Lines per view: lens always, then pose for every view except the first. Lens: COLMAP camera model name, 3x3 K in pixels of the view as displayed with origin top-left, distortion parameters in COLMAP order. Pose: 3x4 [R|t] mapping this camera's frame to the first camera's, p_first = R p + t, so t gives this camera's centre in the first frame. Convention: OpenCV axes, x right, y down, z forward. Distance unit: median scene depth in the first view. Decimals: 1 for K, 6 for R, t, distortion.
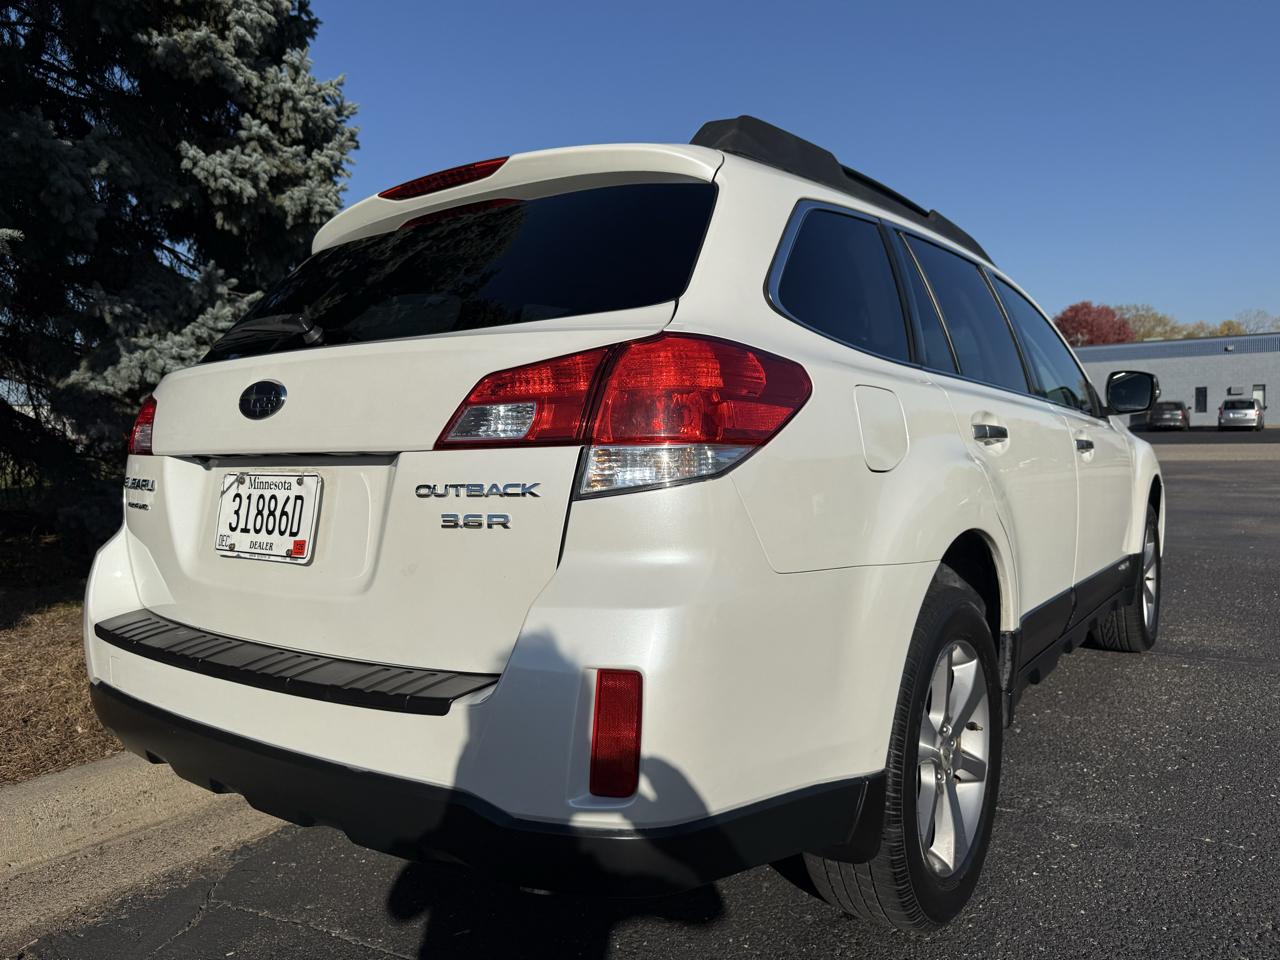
lens RADIAL K [[900.6, 0, 633.9], [0, 900.6, 486.8], [0, 0, 1]] dist [-0.002512, -0.002487]
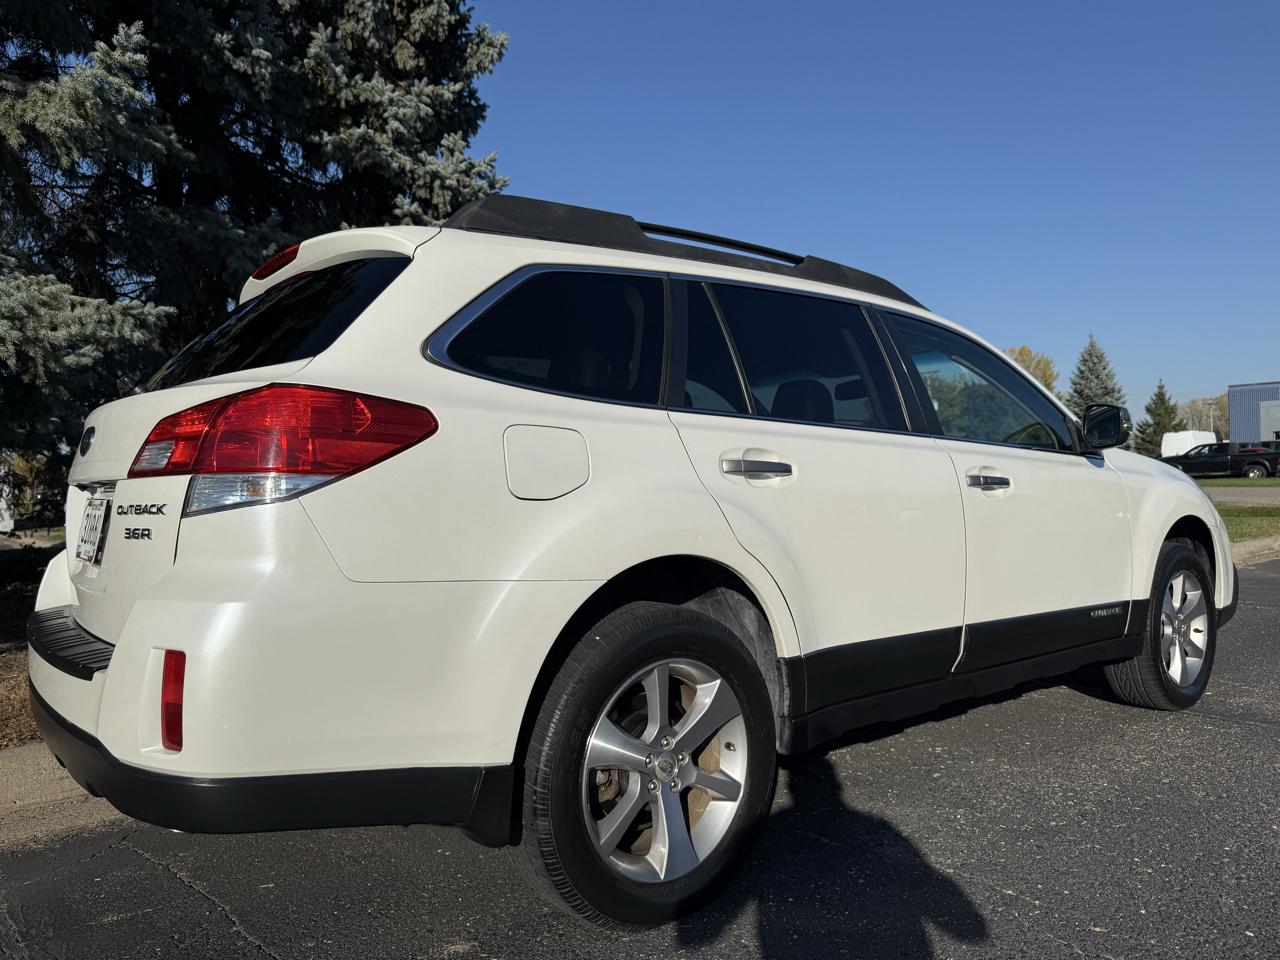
lens RADIAL K [[892.3, 0, 640.0], [0, 892.3, 480.0], [0, 0, 1]] dist [0.053506, -0.091041]
pose [[0.967443, 0.002455, -0.253078, 0.182360], [-0.015638, 0.998622, -0.050093, 0.003443], [0.252606, 0.052420, 0.966148, -0.016084]]
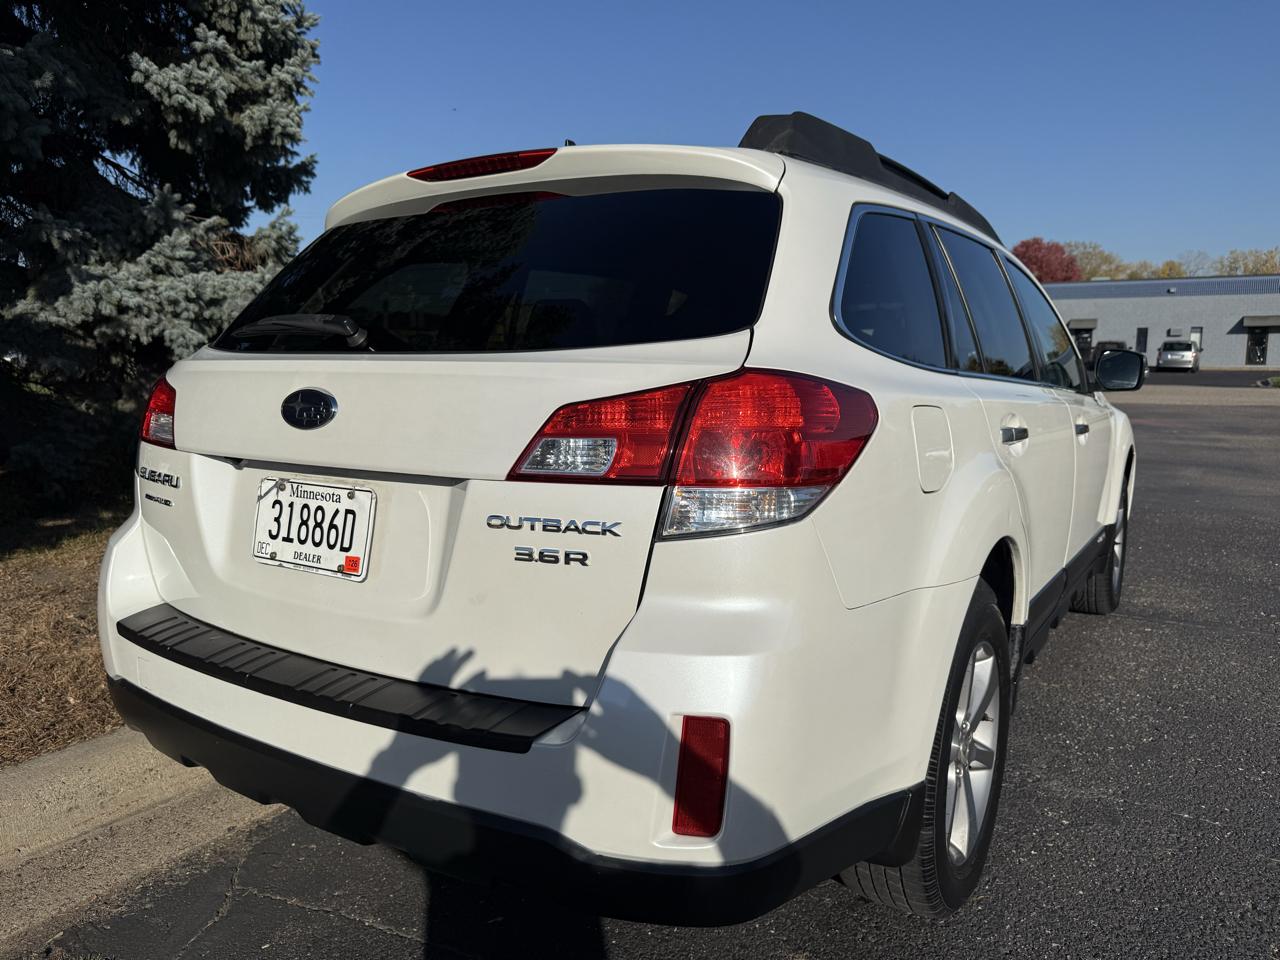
lens RADIAL K [[900.7, 0, 643.6], [0, 900.7, 485.2], [0, 0, 1]] dist [-0.001416, -0.002966]
pose [[0.997667, 0.016783, 0.066180, -0.030676], [-0.022124, 0.996484, 0.080814, -0.026270], [-0.064591, -0.082090, 0.994530, 0.003263]]
